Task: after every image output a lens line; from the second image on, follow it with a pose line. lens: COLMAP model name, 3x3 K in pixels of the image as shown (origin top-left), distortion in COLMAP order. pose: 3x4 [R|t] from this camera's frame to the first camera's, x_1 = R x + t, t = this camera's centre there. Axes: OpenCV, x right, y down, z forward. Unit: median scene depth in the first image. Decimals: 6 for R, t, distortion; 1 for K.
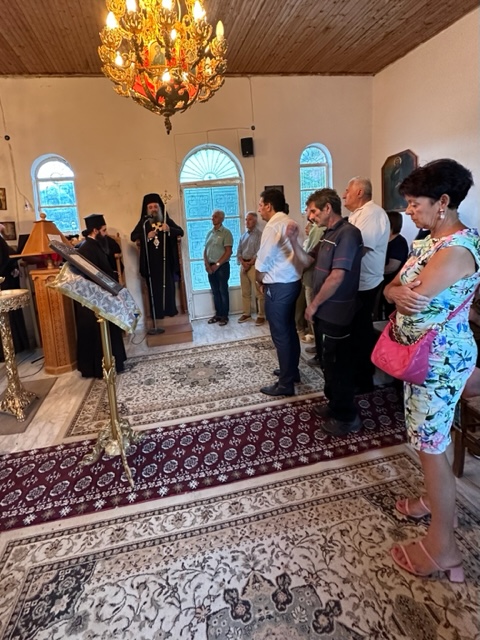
lens RADIAL K [[297.6, 0, 211.9], [0, 297.6, 271.5], [0, 0, 1]] dist [-0.003240, 0.001266]
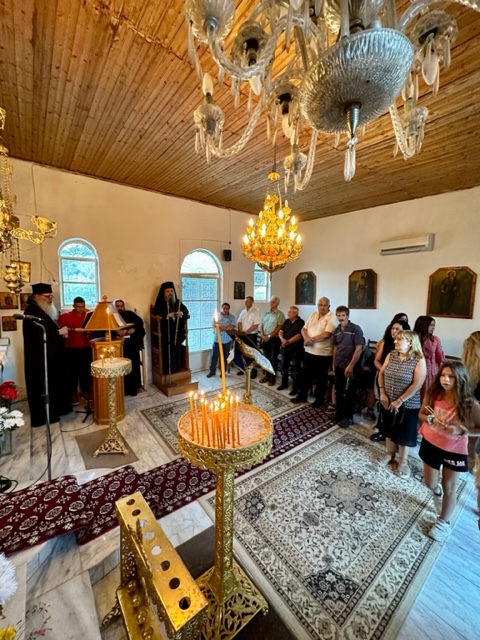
lens RADIAL K [[258.9, 0, 242.9], [0, 258.9, 319.1], [0, 0, 1]] dist [-0.001159, 0.000058]
pose [[0.883241, 0.036314, 0.467512, -0.887544], [-0.016617, 0.998795, -0.046187, -0.086778], [-0.468625, 0.033026, 0.882780, -0.374691]]
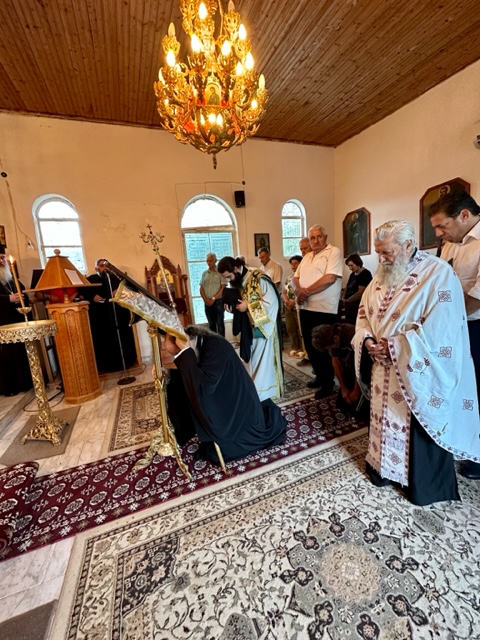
lens RADIAL K [[258.9, 0, 240.9], [0, 258.9, 320.4], [0, 0, 1]] dist [-0.001159, 0.000058]
pose [[0.979551, -0.035987, 0.197953, -0.208628], [0.032604, 0.999262, 0.020327, 0.084189], [-0.198539, -0.013457, 0.980001, -0.008933]]
